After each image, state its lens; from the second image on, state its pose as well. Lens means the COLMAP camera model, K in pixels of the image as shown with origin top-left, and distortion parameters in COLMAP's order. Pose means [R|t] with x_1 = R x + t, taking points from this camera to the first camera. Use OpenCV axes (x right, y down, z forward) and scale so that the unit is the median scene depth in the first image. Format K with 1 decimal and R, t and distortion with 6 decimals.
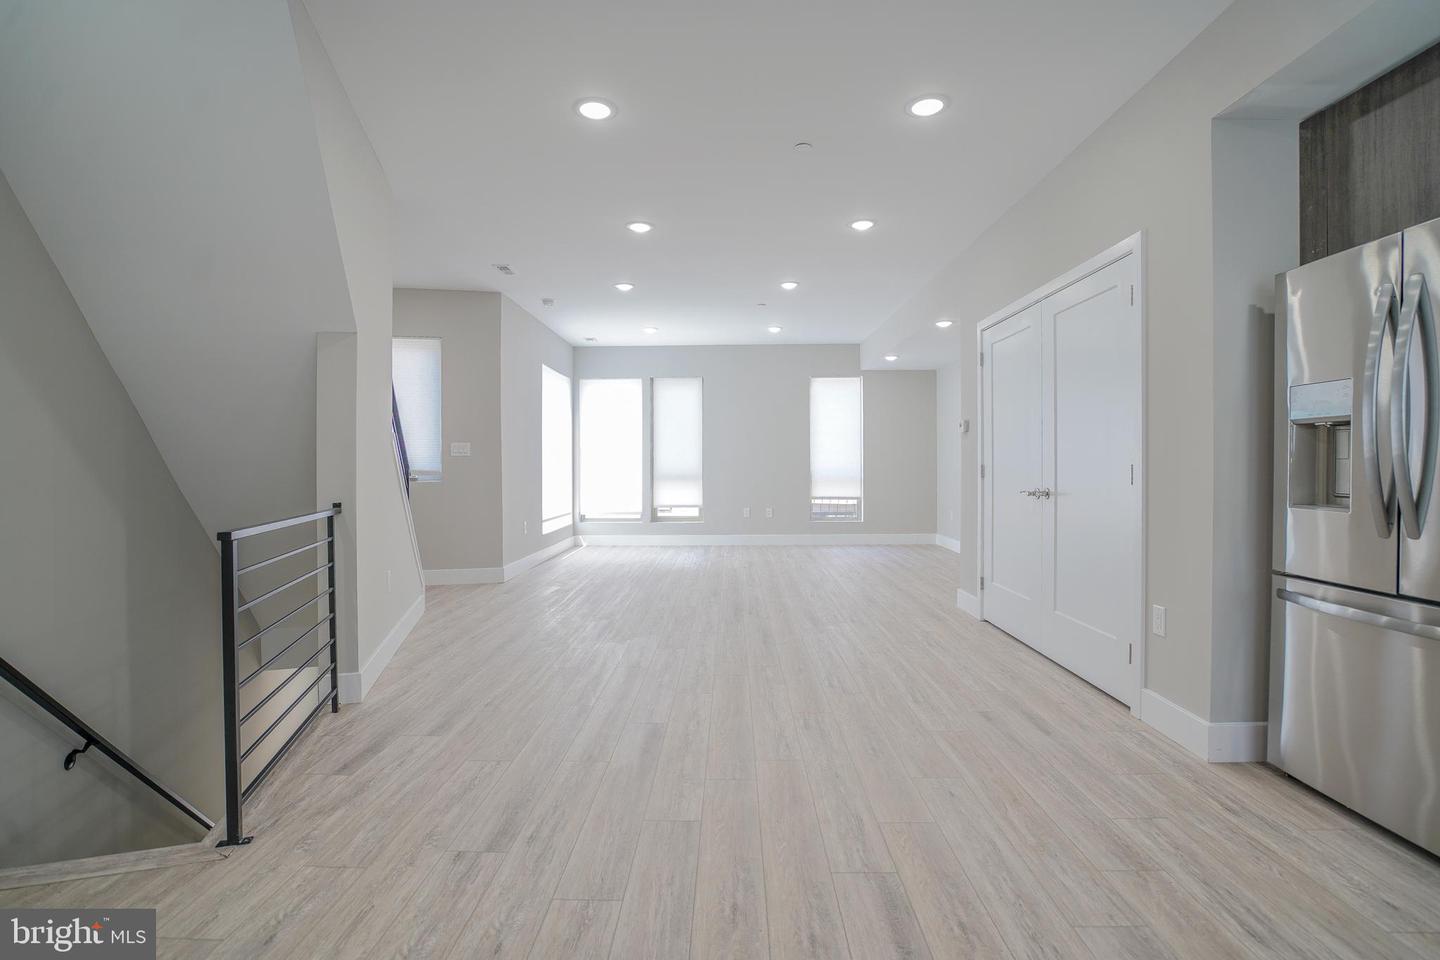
lens RADIAL K [[690.0, 0, 722.8], [0, 690.0, 449.6], [0, 0, 1]] dist [-0.002381, -0.000090]
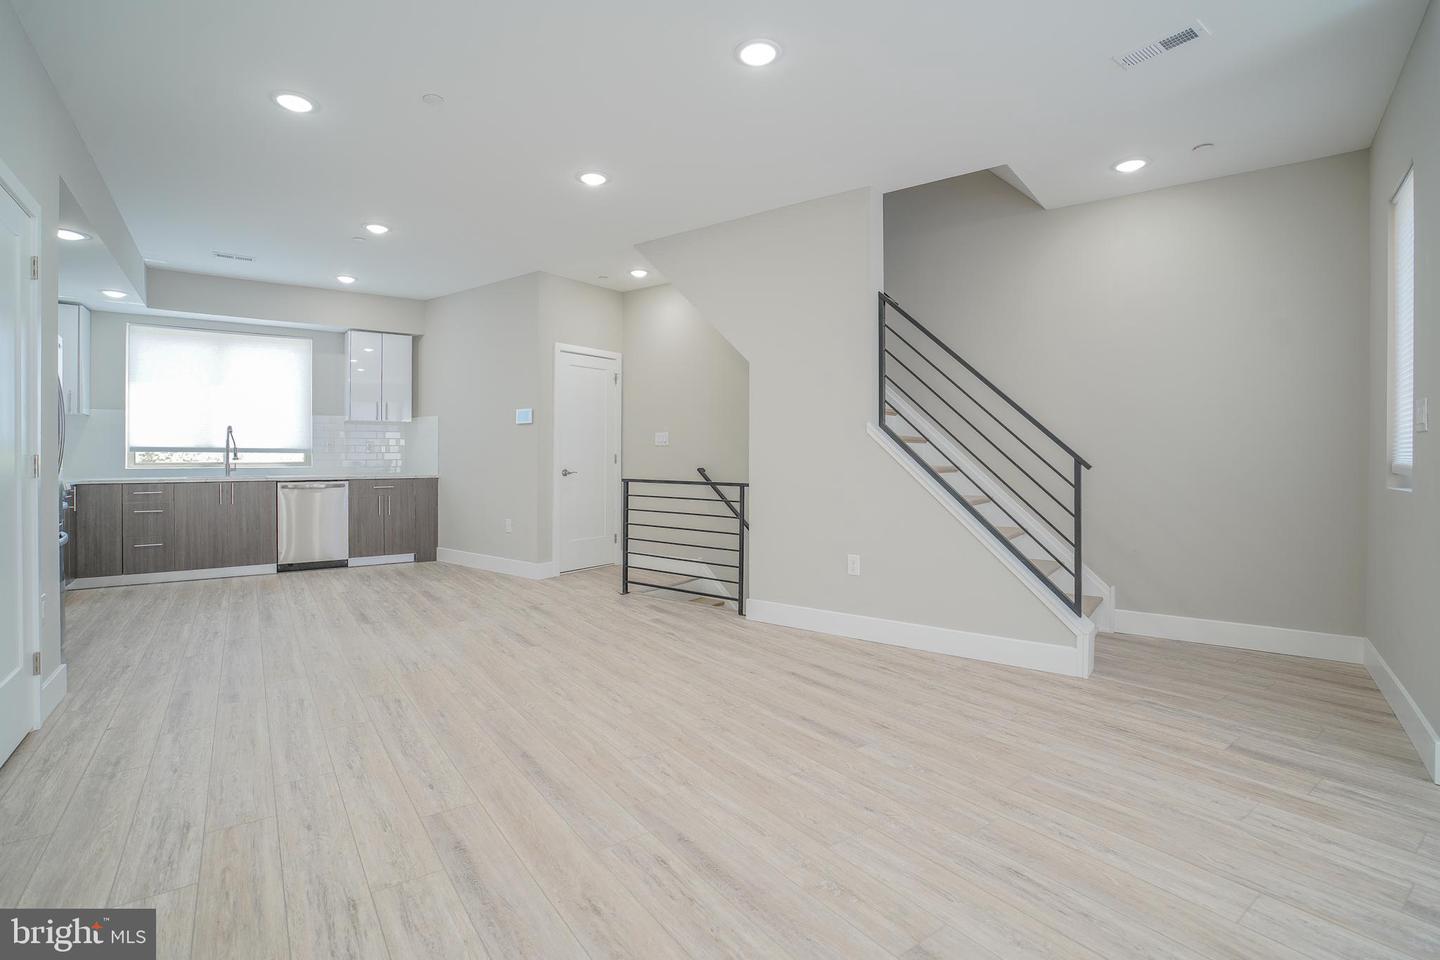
lens RADIAL K [[679.9, 0, 719.0], [0, 679.9, 456.7], [0, 0, 1]] dist [-0.056292, 0.024391]
pose [[-0.806080, 0.001476, -0.591805, 0.384123], [0.014715, 0.999738, -0.017549, 0.053665], [0.591624, -0.022855, -0.805890, 2.250859]]
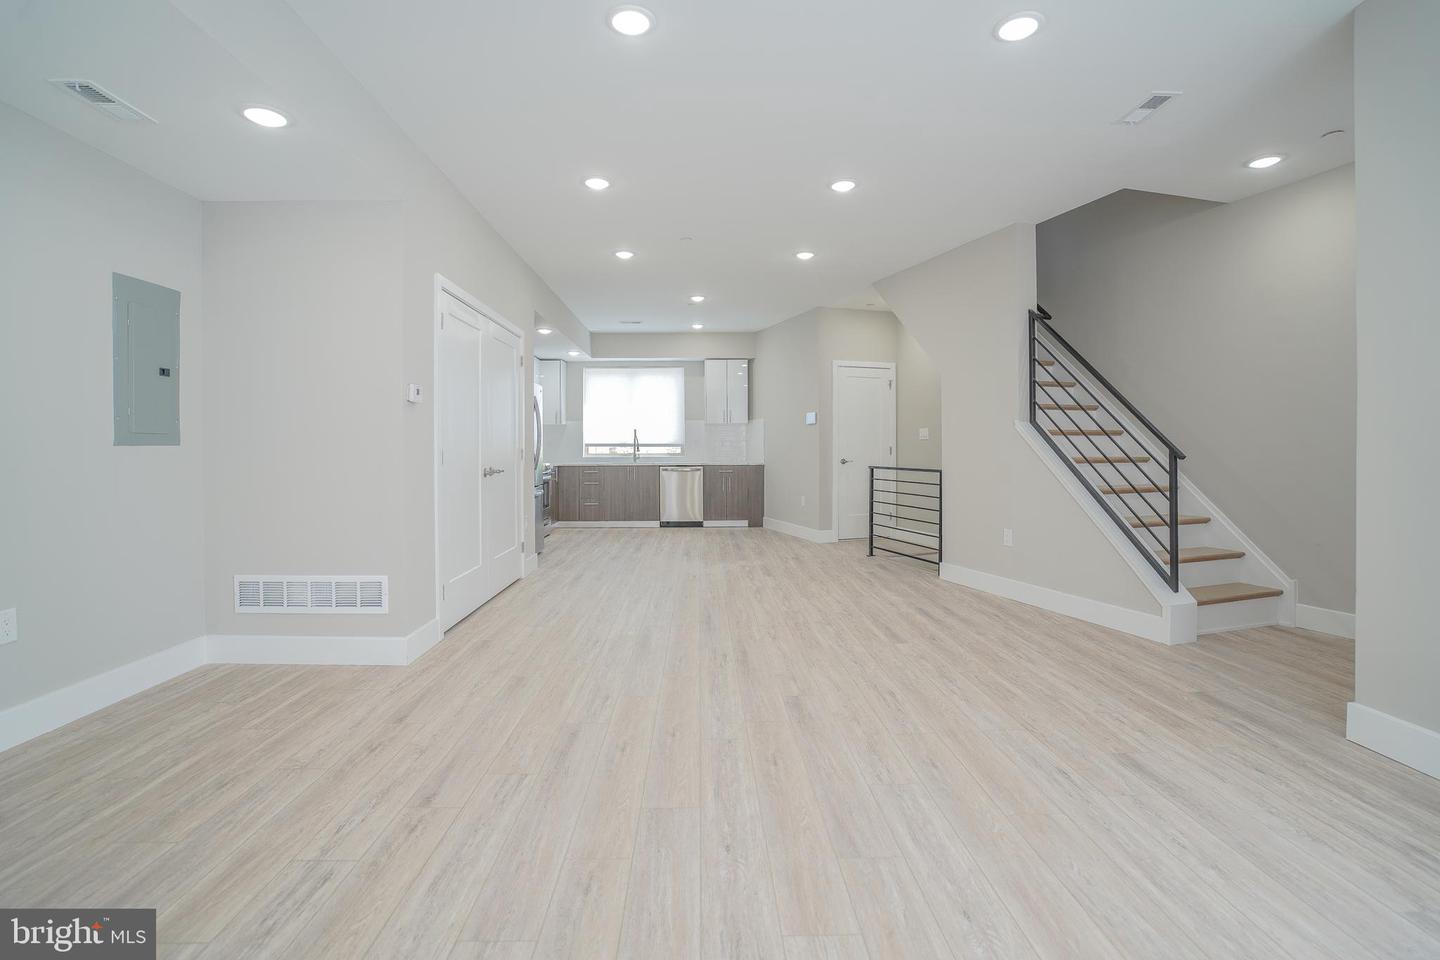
lens RADIAL K [[690.0, 0, 722.8], [0, 690.0, 449.6], [0, 0, 1]] dist [-0.002381, -0.000090]
pose [[-0.999026, 0.004883, -0.043846, 0.126485], [0.005851, 0.999741, -0.021985, 0.069334], [0.043727, -0.022221, -0.998796, 2.958364]]
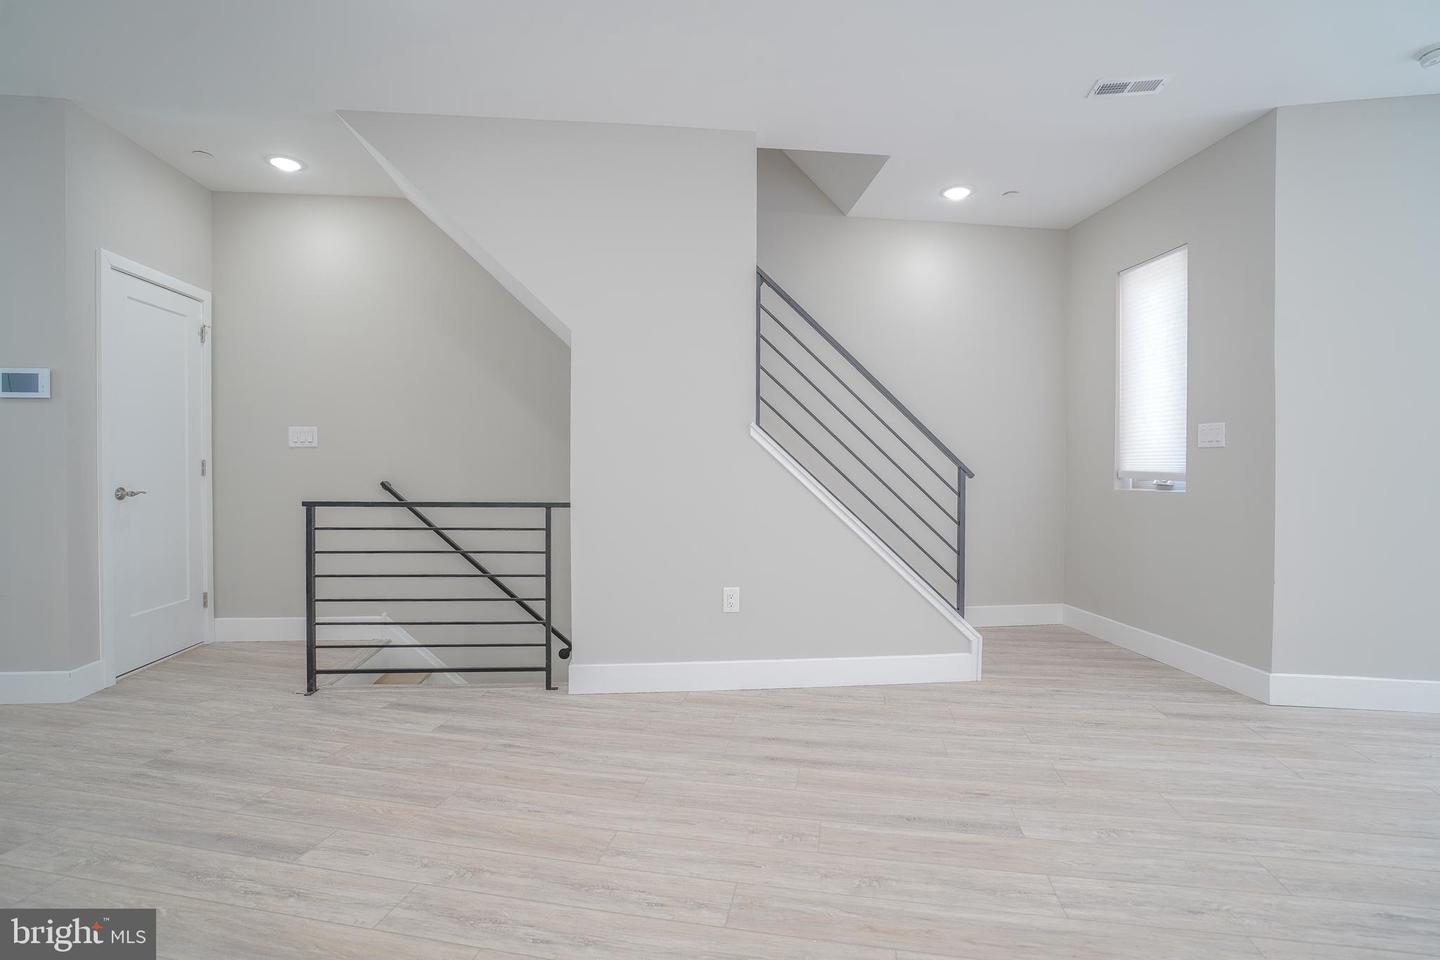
lens RADIAL K [[677.4, 0, 710.6], [0, 677.4, 476.4], [0, 0, 1]] dist [-0.062907, 0.025460]
pose [[-0.175026, 0.016023, -0.984433, 0.439022], [0.020357, 0.999713, 0.012652, 0.037457], [0.984353, -0.017826, -0.175302, 1.470859]]
